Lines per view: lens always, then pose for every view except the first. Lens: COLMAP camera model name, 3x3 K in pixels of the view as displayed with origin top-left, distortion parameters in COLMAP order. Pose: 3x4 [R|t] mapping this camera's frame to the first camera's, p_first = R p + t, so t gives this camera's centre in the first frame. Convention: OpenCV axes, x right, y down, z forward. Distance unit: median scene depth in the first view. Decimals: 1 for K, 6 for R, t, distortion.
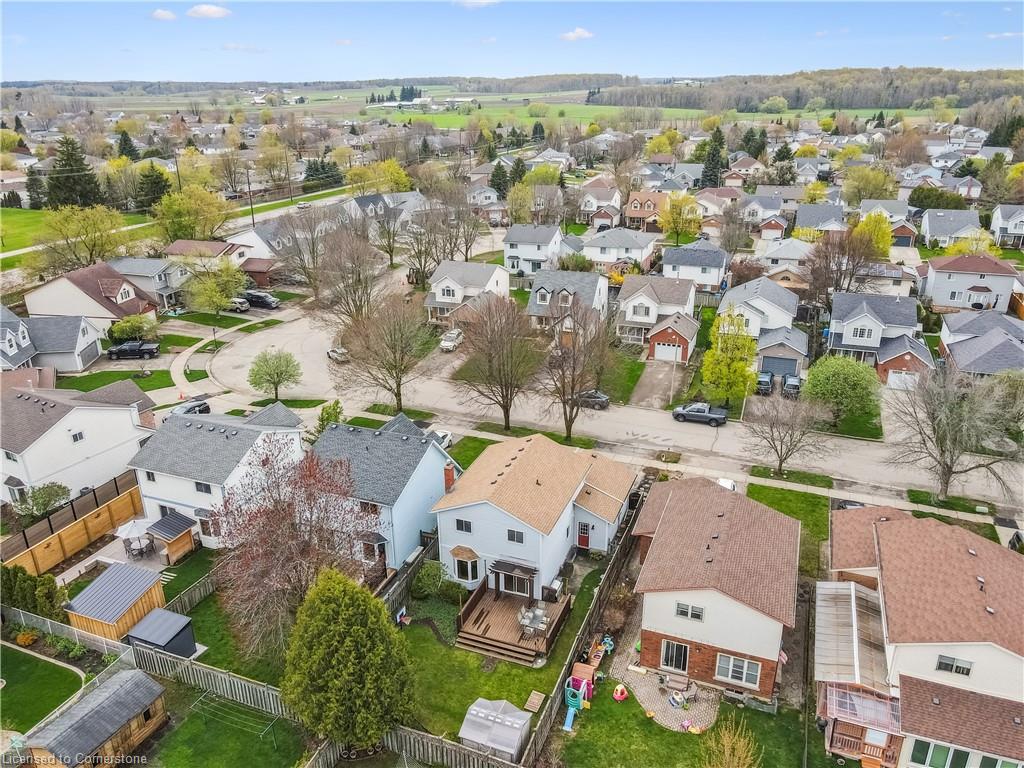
lens RADIAL K [[753.1, 0, 511.7], [0, 753.1, 383.0], [0, 0, 1]] dist [0.003072, 0.002448]
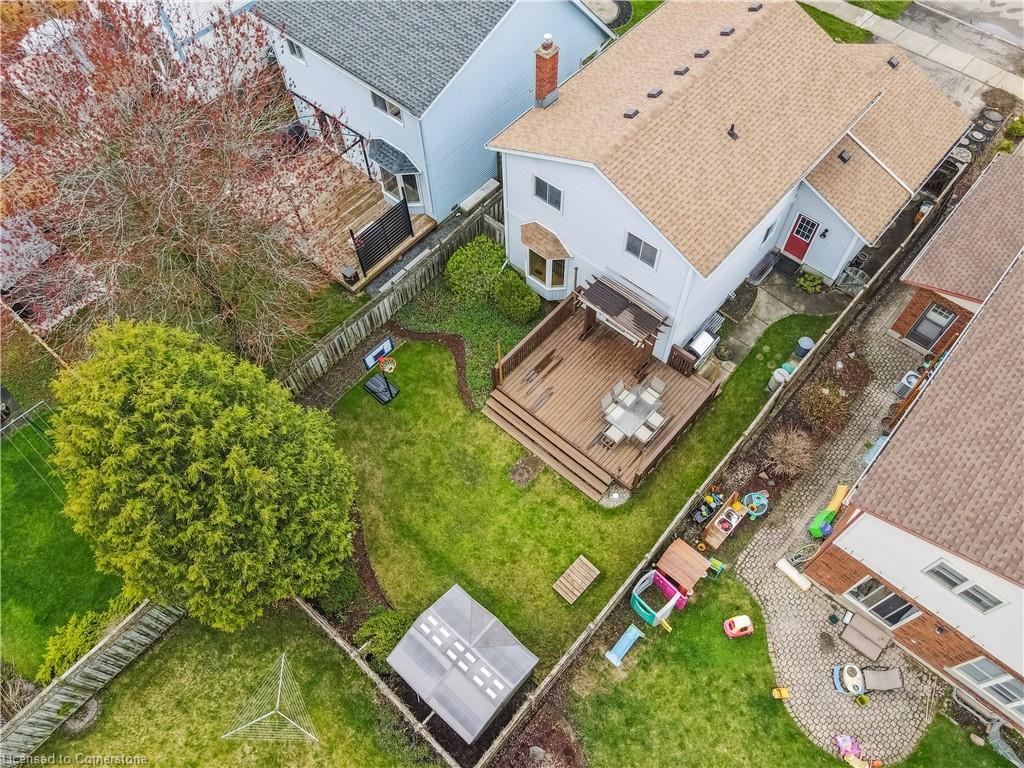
lens RADIAL K [[753.1, 0, 505.9], [0, 753.1, 384.0], [0, 0, 1]] dist [0.003072, 0.002448]
pose [[0.938490, 0.291858, -0.184542, 0.035819], [-0.119348, 0.775653, 0.619773, -0.011040], [0.324027, -0.559626, 0.762775, 0.554749]]
